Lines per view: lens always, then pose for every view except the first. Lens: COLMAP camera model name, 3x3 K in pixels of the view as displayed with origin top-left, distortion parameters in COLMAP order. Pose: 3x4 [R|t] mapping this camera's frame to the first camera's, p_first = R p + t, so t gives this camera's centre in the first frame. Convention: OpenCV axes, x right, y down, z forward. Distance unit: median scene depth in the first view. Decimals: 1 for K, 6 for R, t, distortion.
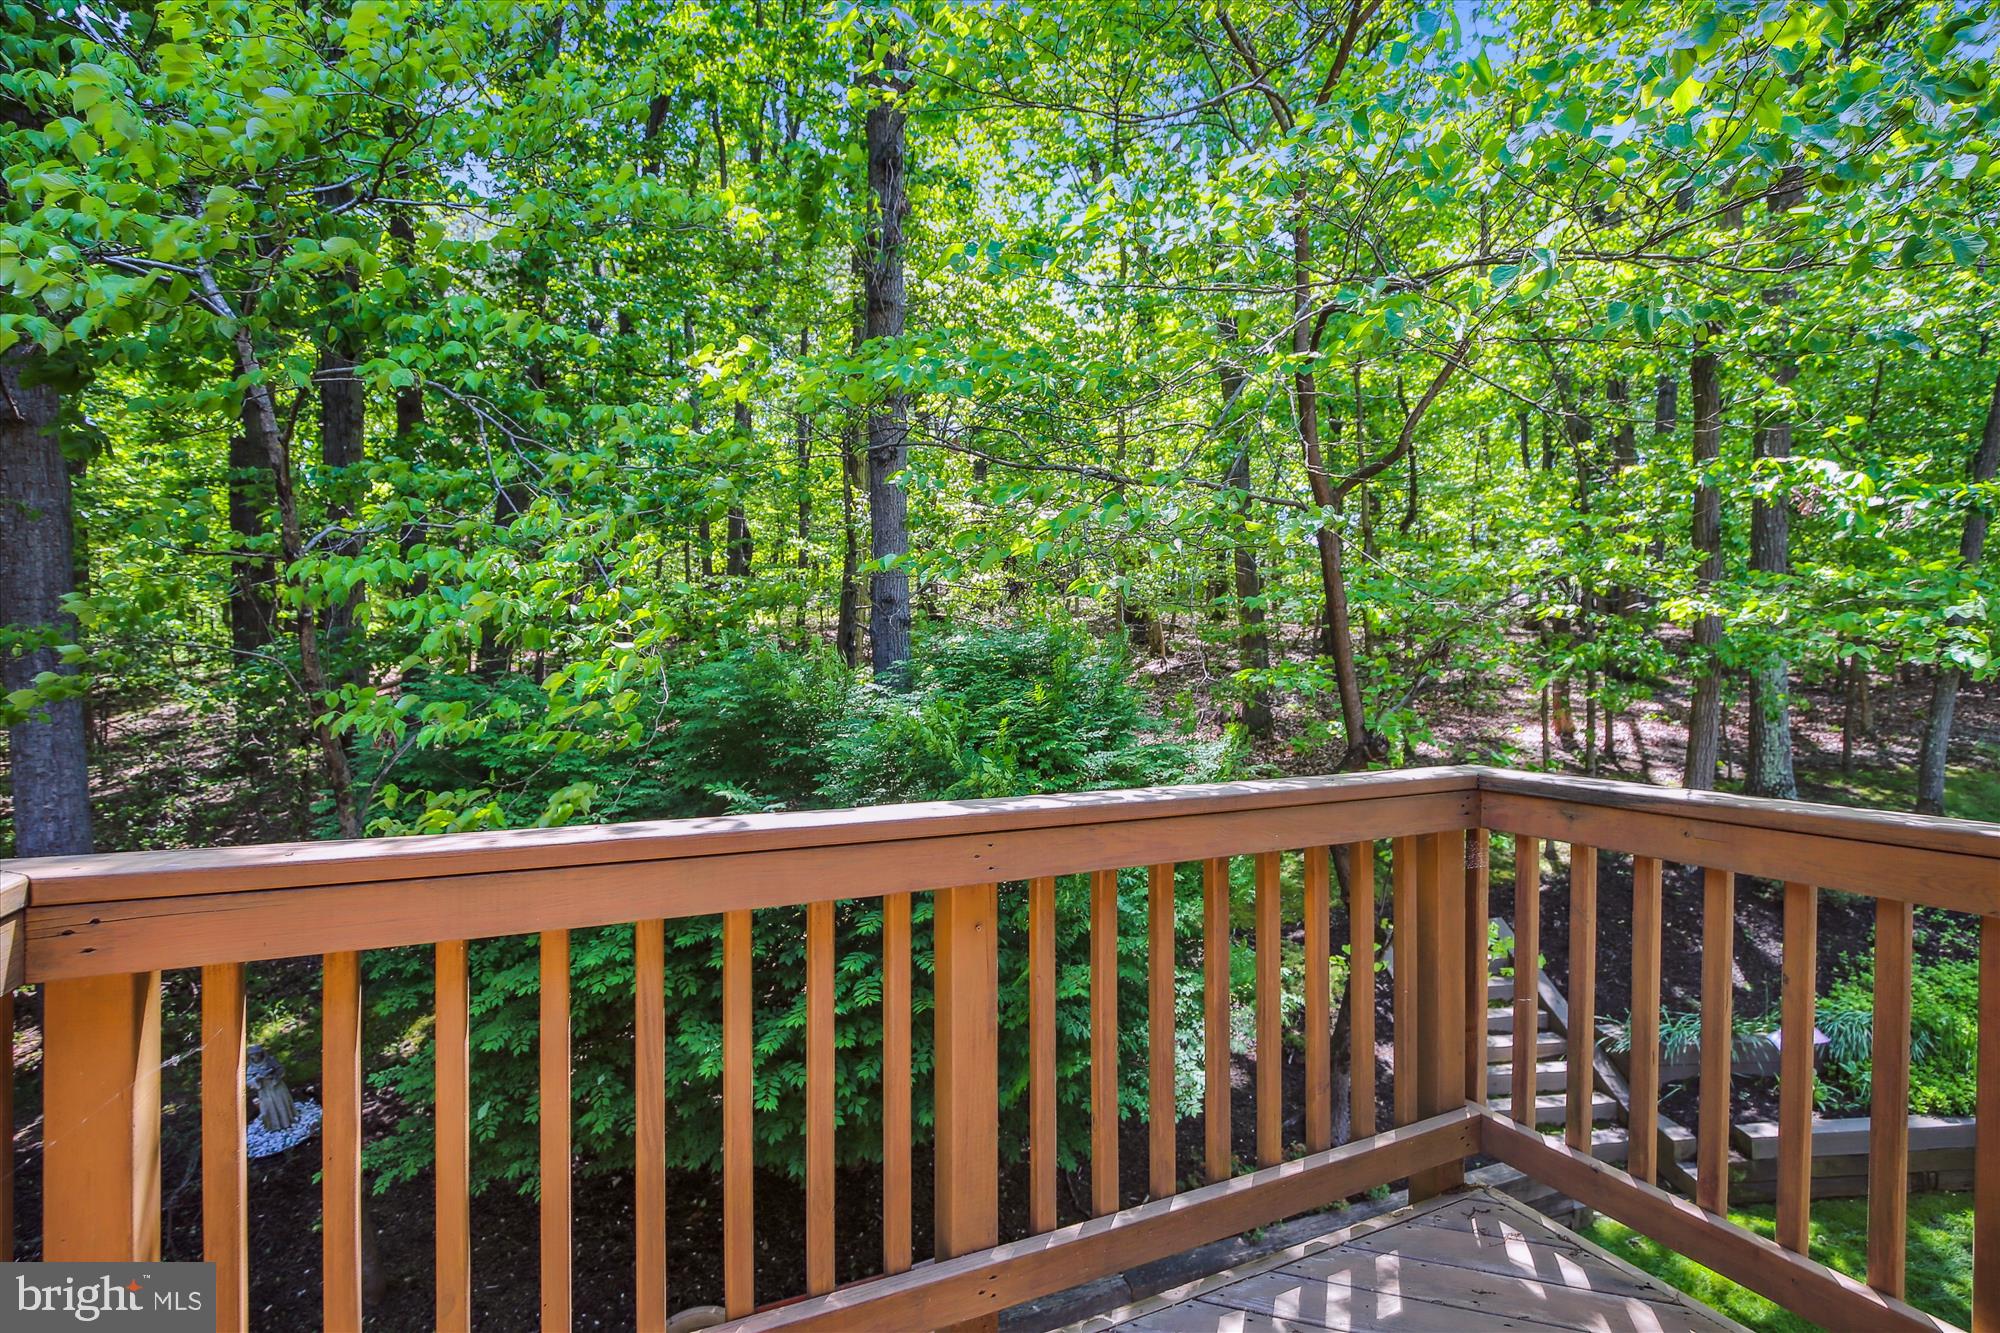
lens RADIAL K [[944.0, 0, 1016.7], [0, 944.0, 654.9], [0, 0, 1]] dist [-0.034789, 0.006687]
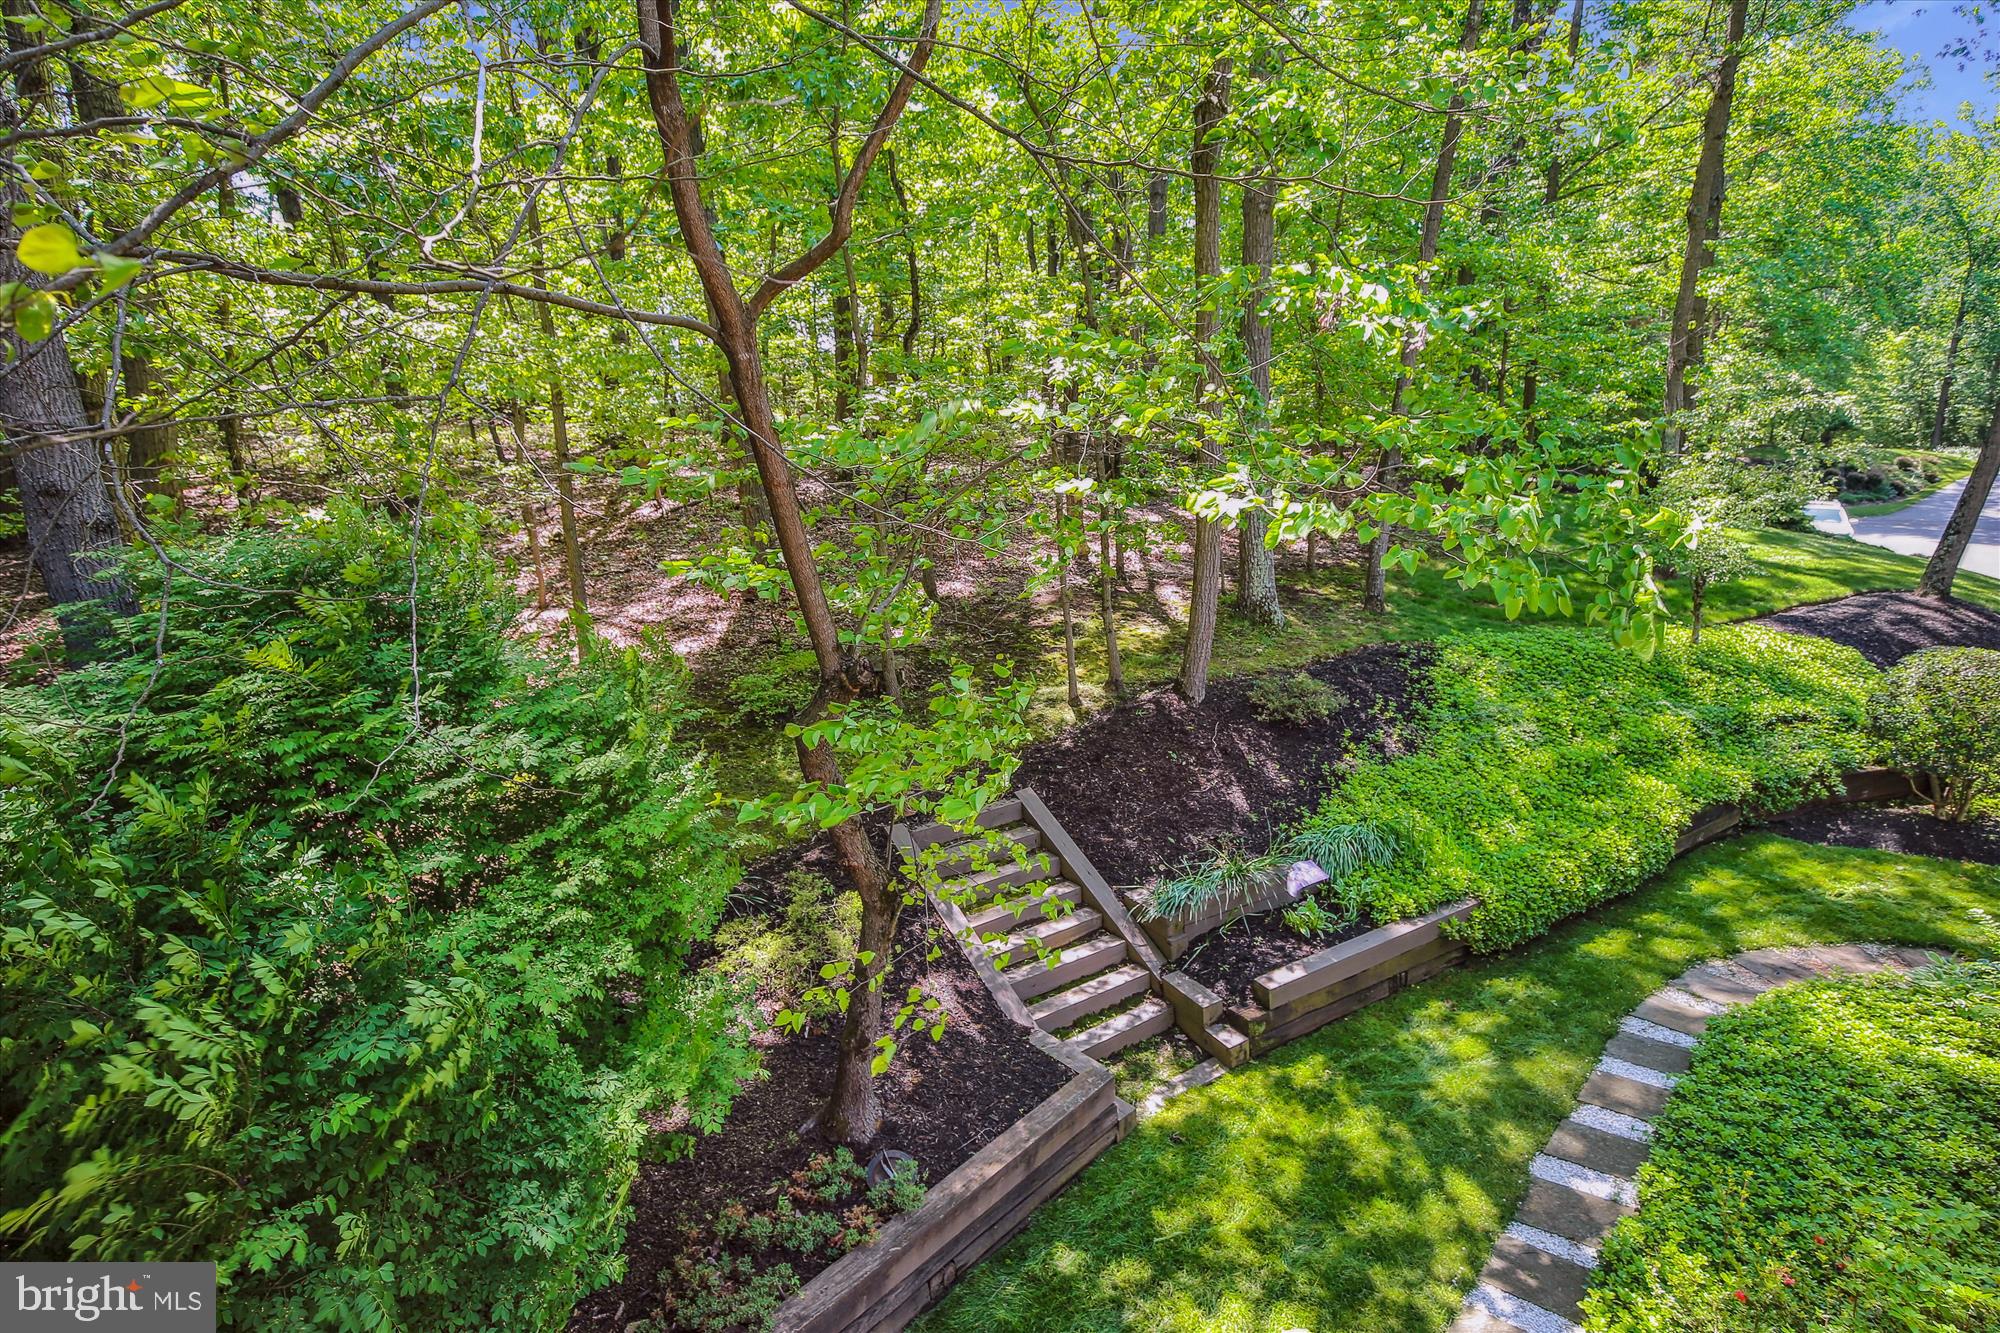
lens RADIAL K [[944.0, 0, 1016.7], [0, 944.0, 654.9], [0, 0, 1]] dist [-0.034789, 0.006687]
pose [[0.889413, -0.142144, 0.434441, 0.080233], [0.053662, 0.976318, 0.209579, -0.027091], [-0.453943, -0.163089, 0.875978, 0.142146]]
